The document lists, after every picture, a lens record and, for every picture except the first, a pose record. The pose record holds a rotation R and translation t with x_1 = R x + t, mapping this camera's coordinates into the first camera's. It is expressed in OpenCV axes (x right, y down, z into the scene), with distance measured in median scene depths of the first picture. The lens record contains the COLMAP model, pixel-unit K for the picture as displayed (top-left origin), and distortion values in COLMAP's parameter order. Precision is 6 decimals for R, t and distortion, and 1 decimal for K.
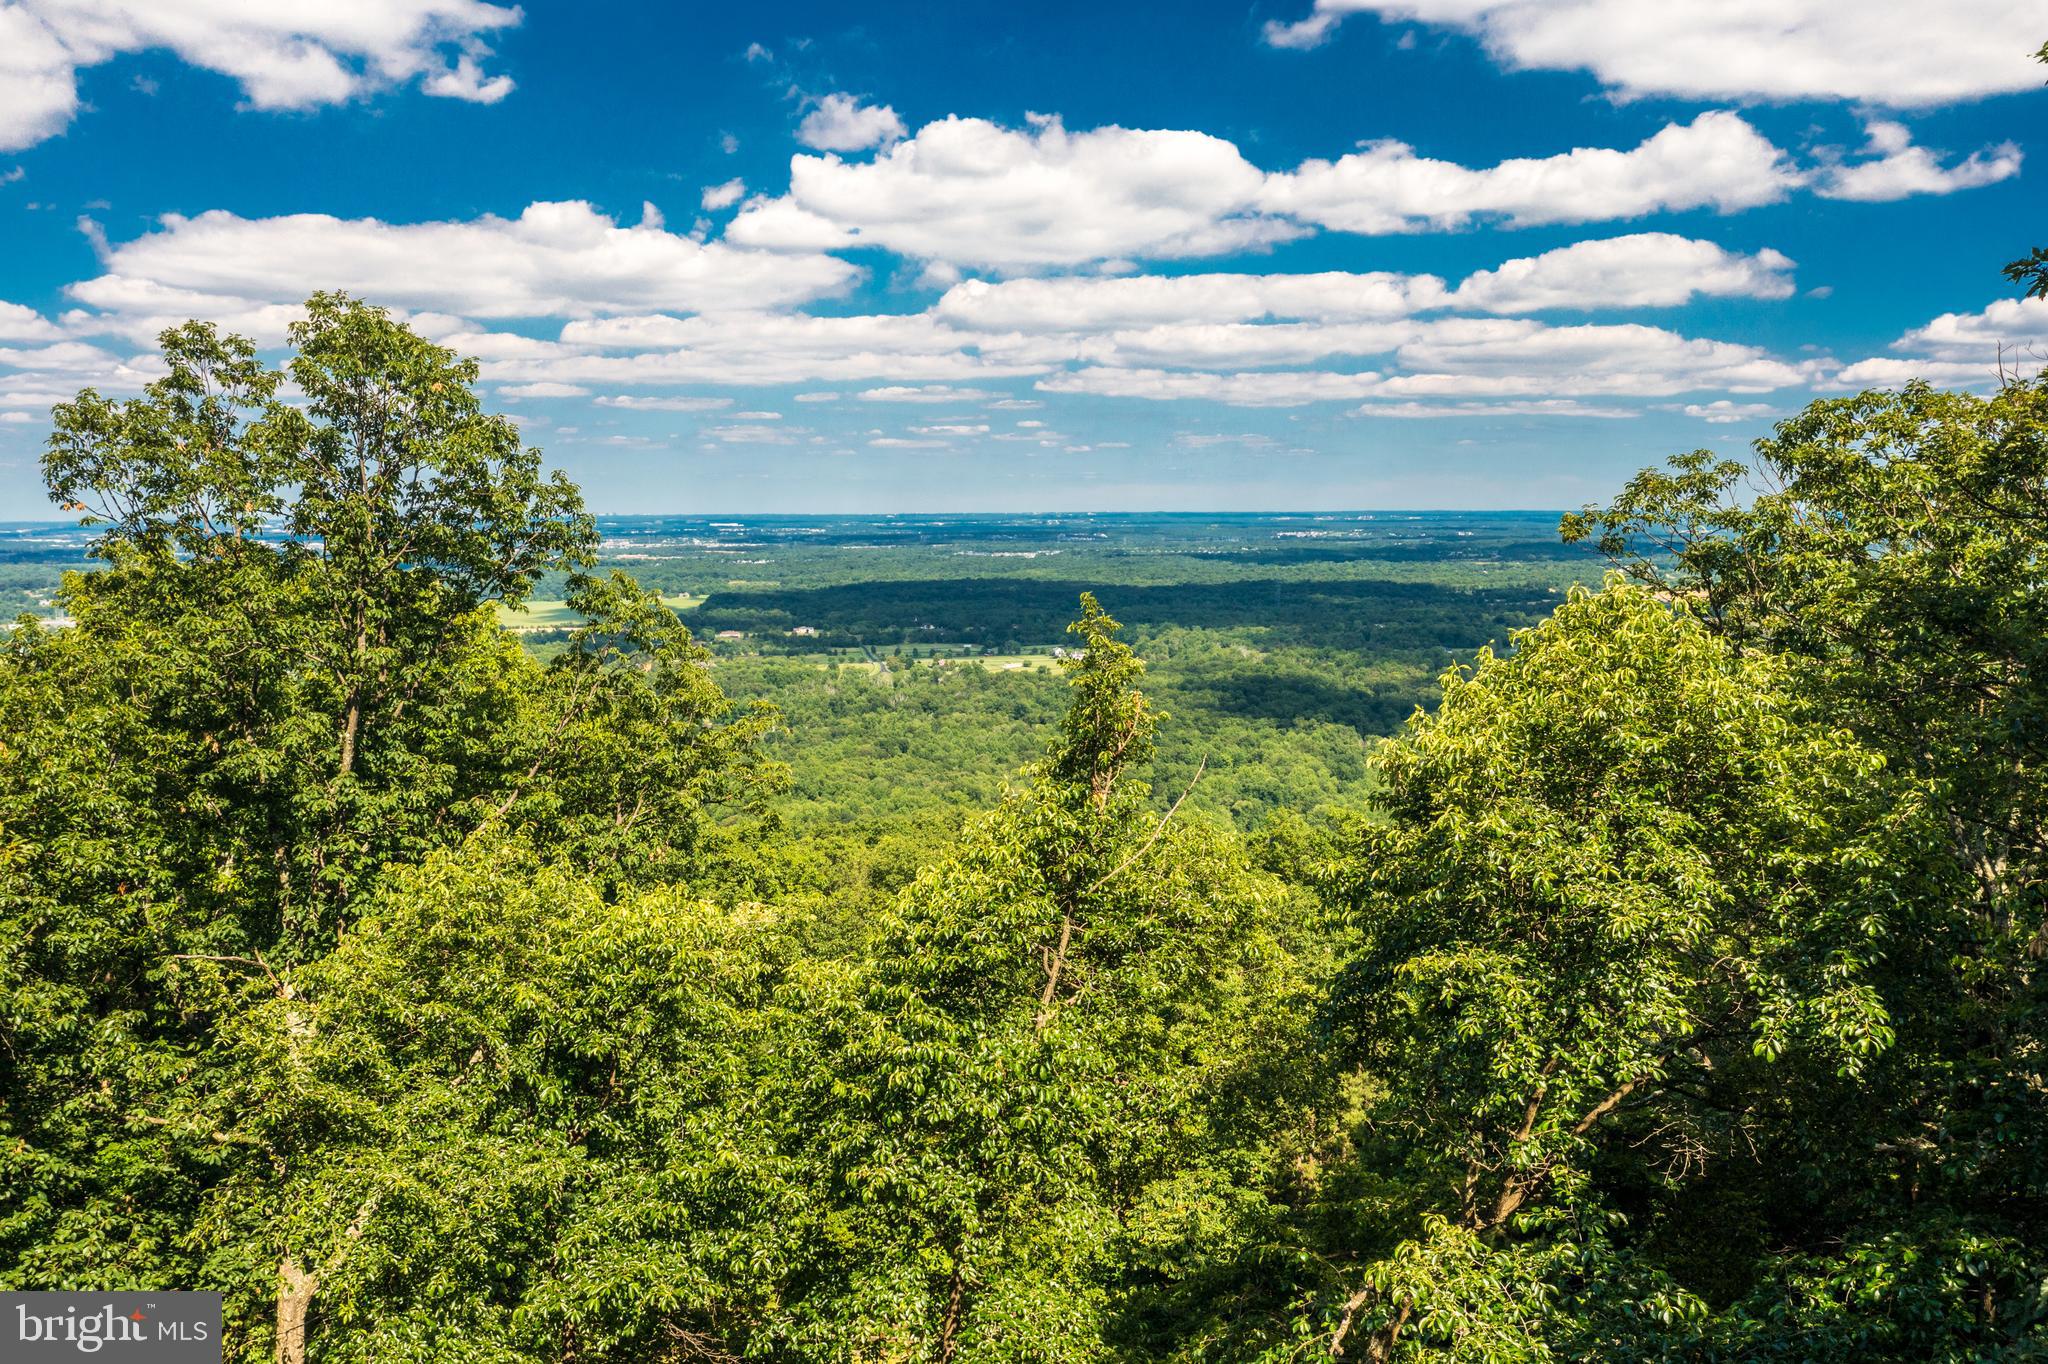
lens RADIAL K [[1609.8, 0, 1012.4], [0, 1609.8, 664.7], [0, 0, 1]] dist [-0.003446, -0.018907]
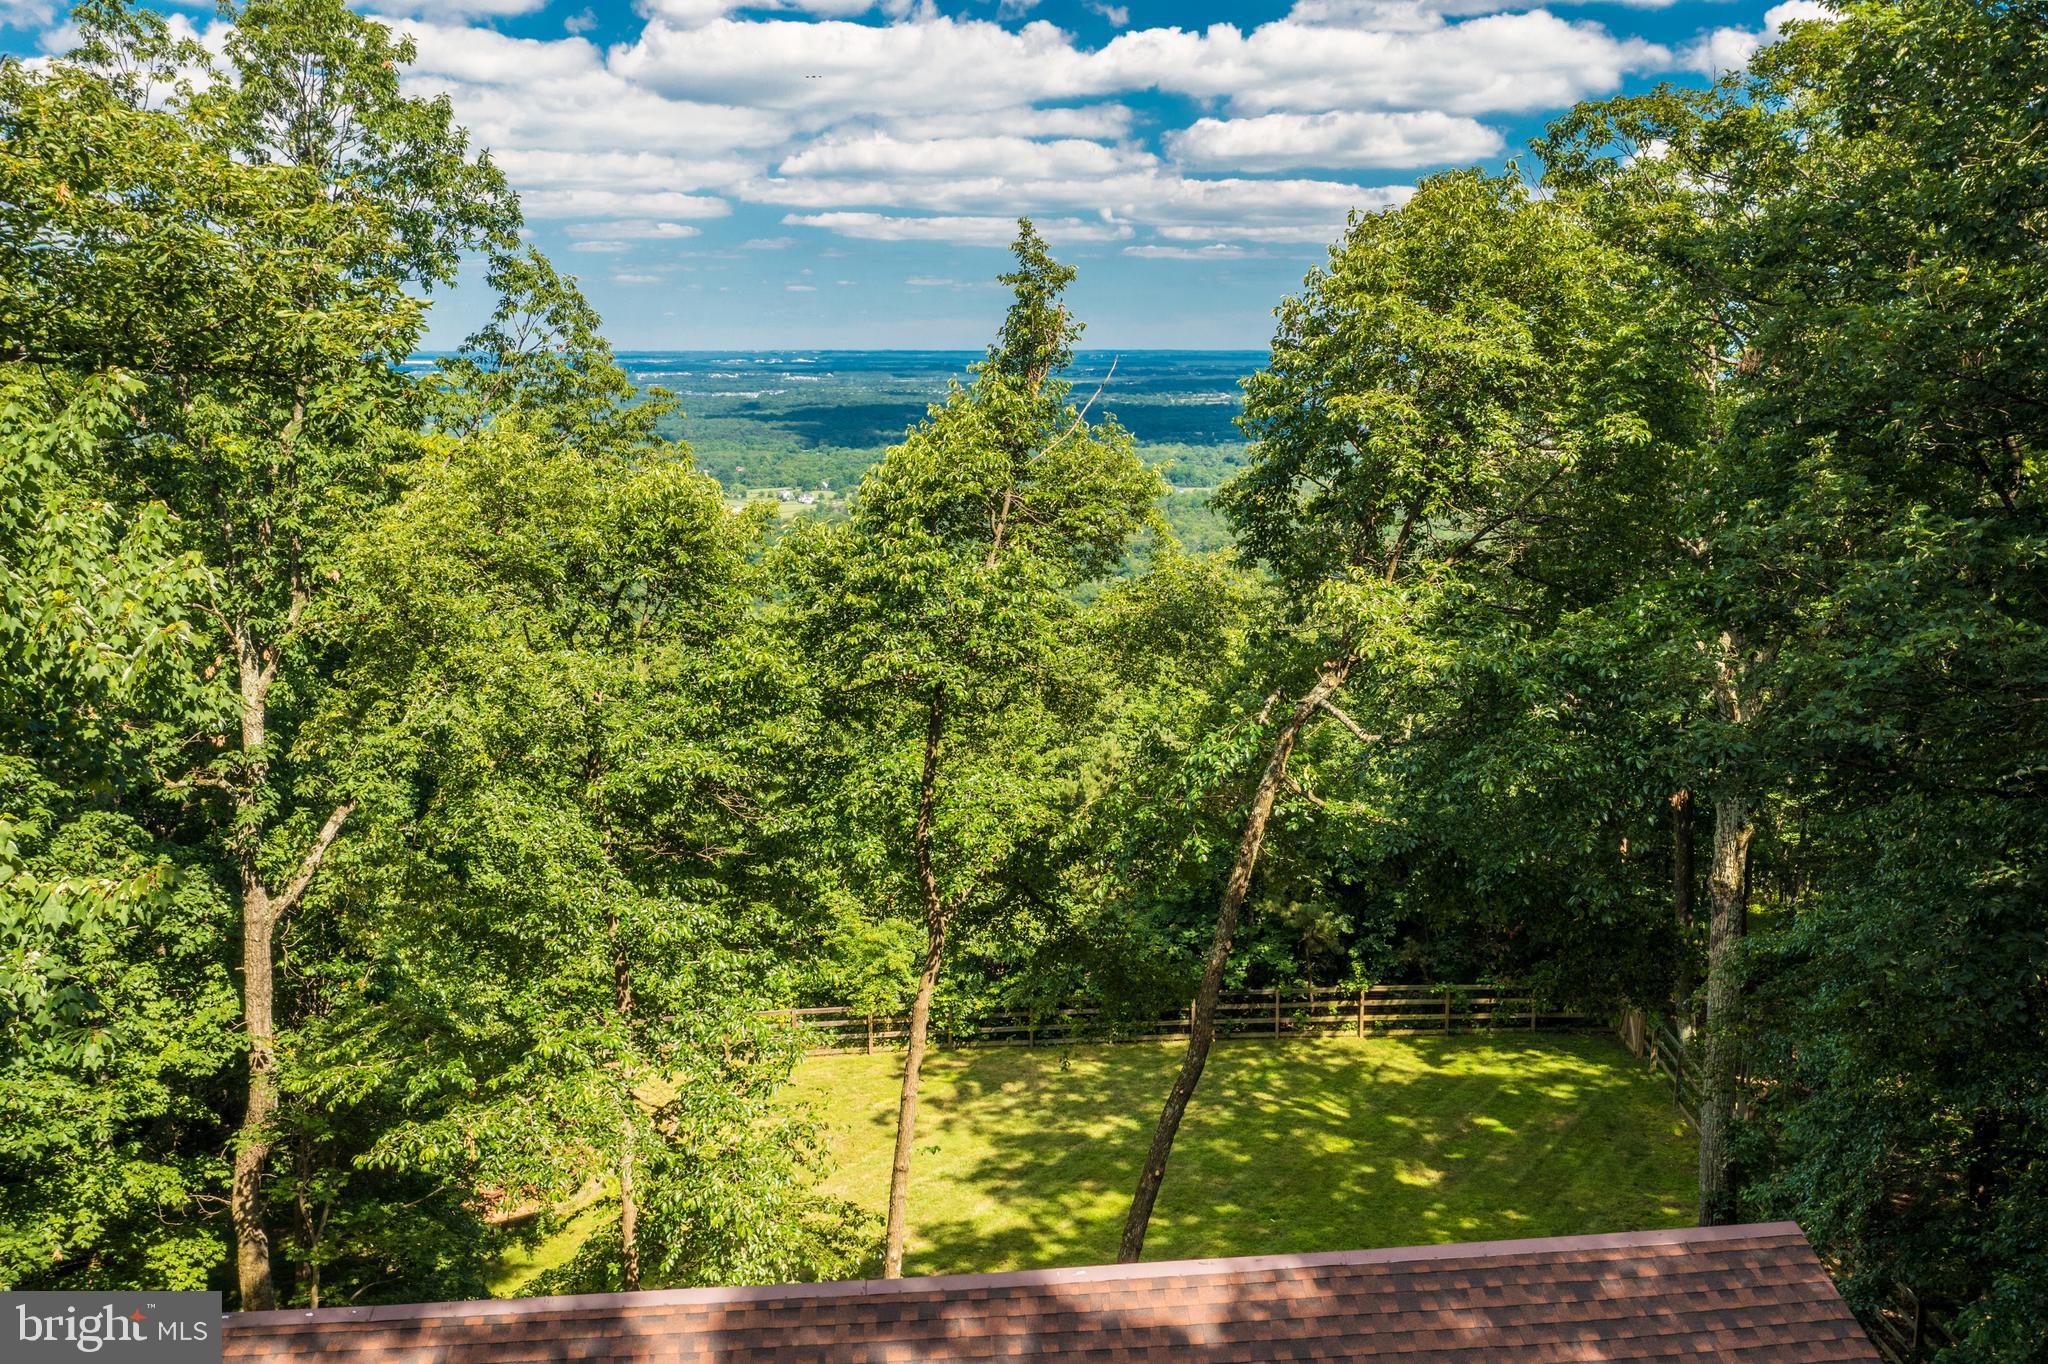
lens RADIAL K [[1609.8, 0, 1030.2], [0, 1609.8, 696.7], [0, 0, 1]] dist [-0.003446, -0.018907]
pose [[0.984051, -0.031450, 0.175083, -0.185507], [0.010976, 0.993107, 0.116698, 0.187182], [-0.177546, -0.112915, 0.977613, -0.250212]]
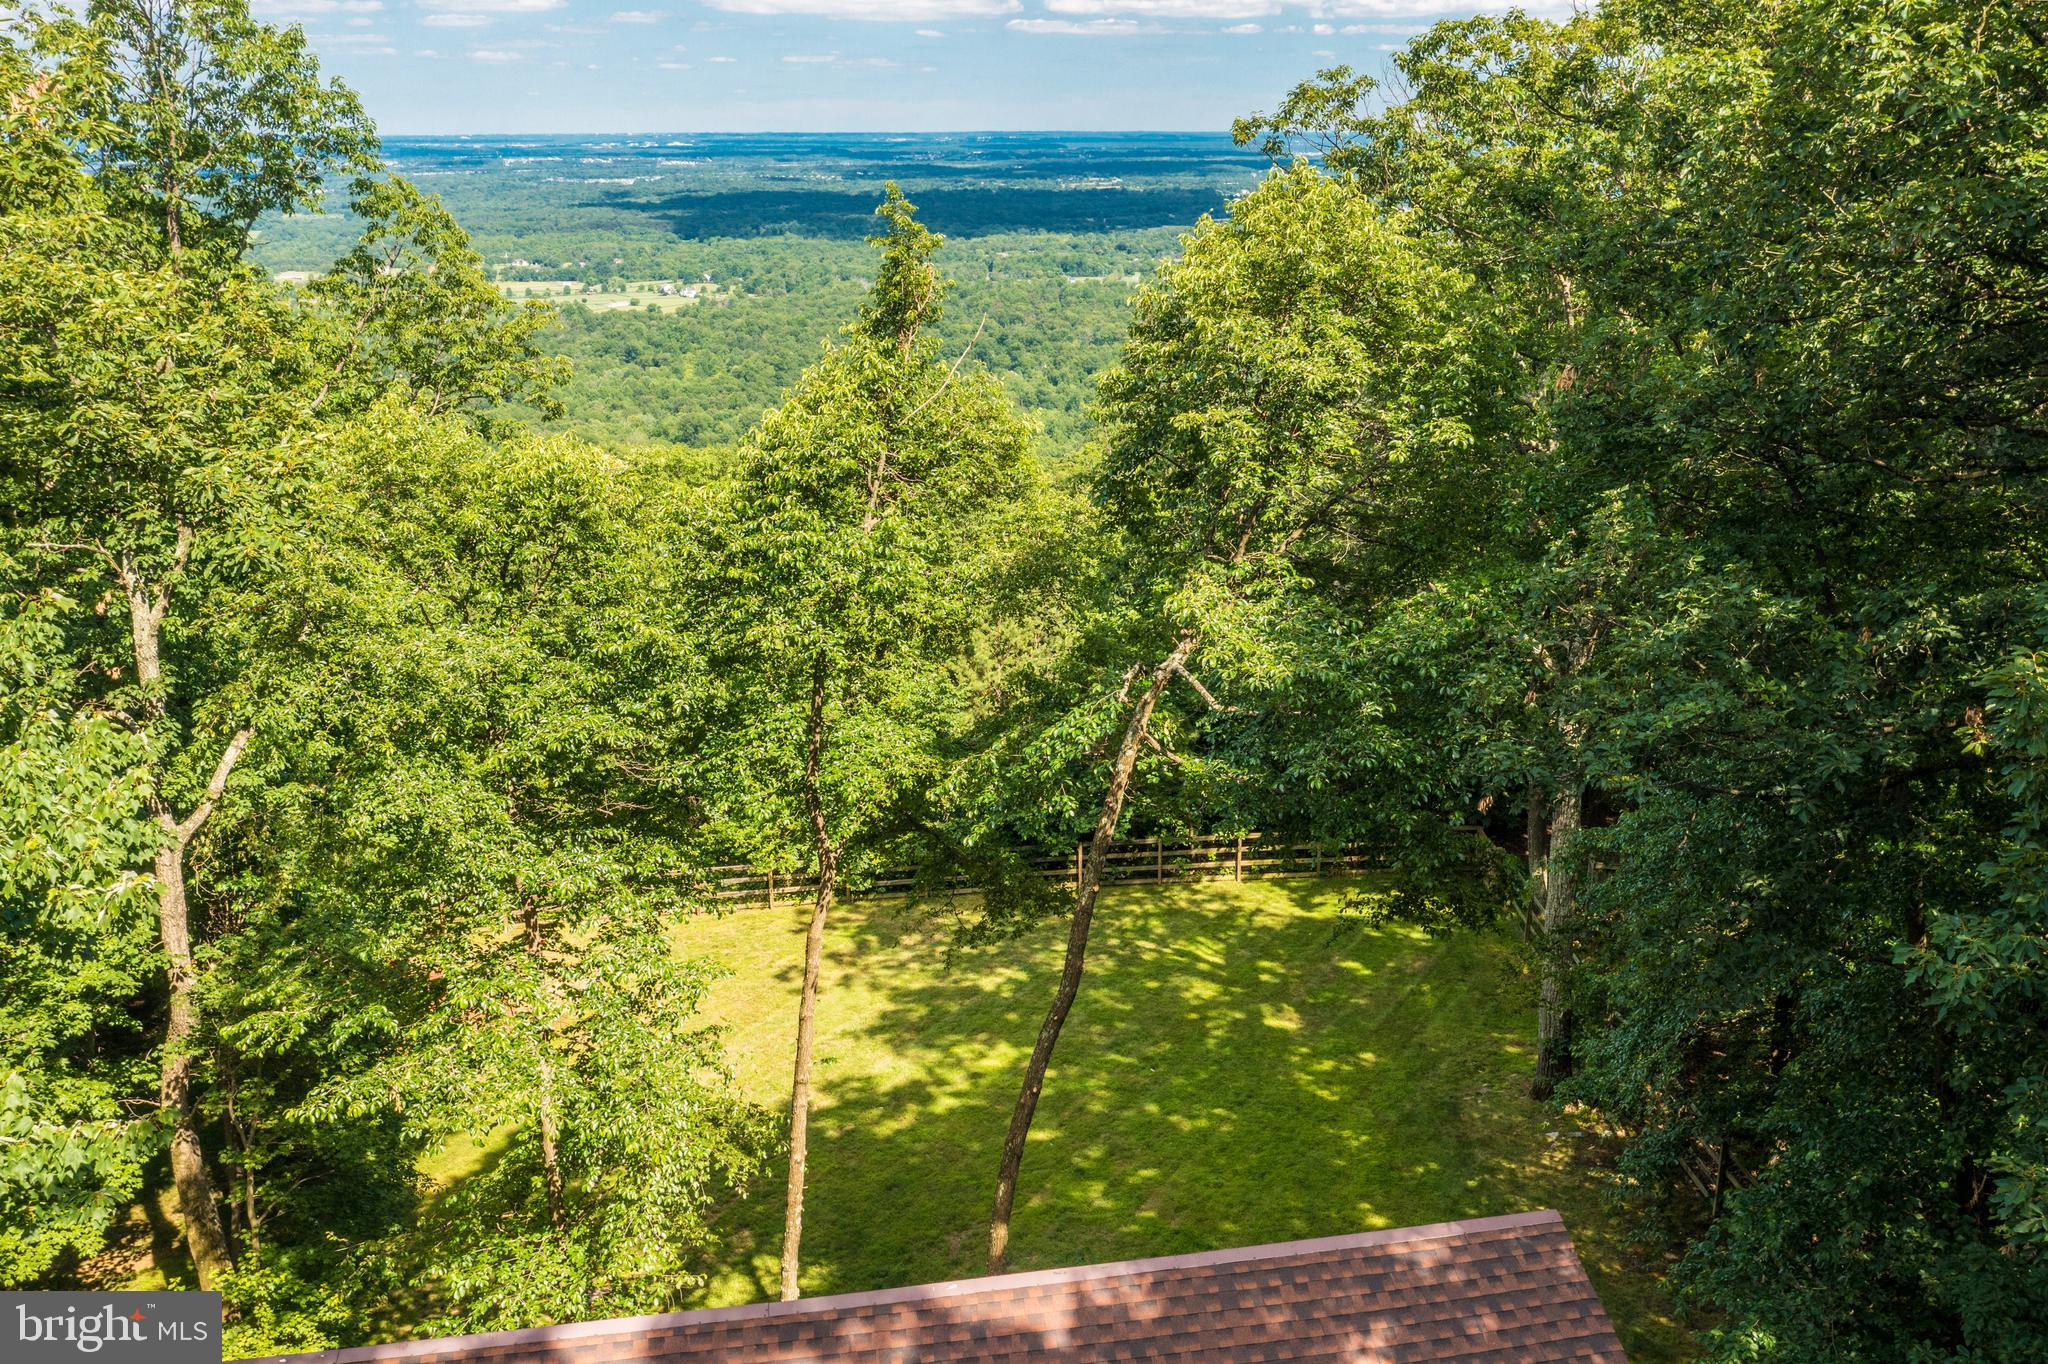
lens RADIAL K [[1609.8, 0, 1023.0], [0, 1609.8, 678.6], [0, 0, 1]] dist [-0.003446, -0.018907]
pose [[0.970886, -0.074607, 0.227627, -0.177843], [0.020434, 0.972591, 0.231622, 0.045971], [-0.238669, -0.220227, 0.945800, -0.309970]]
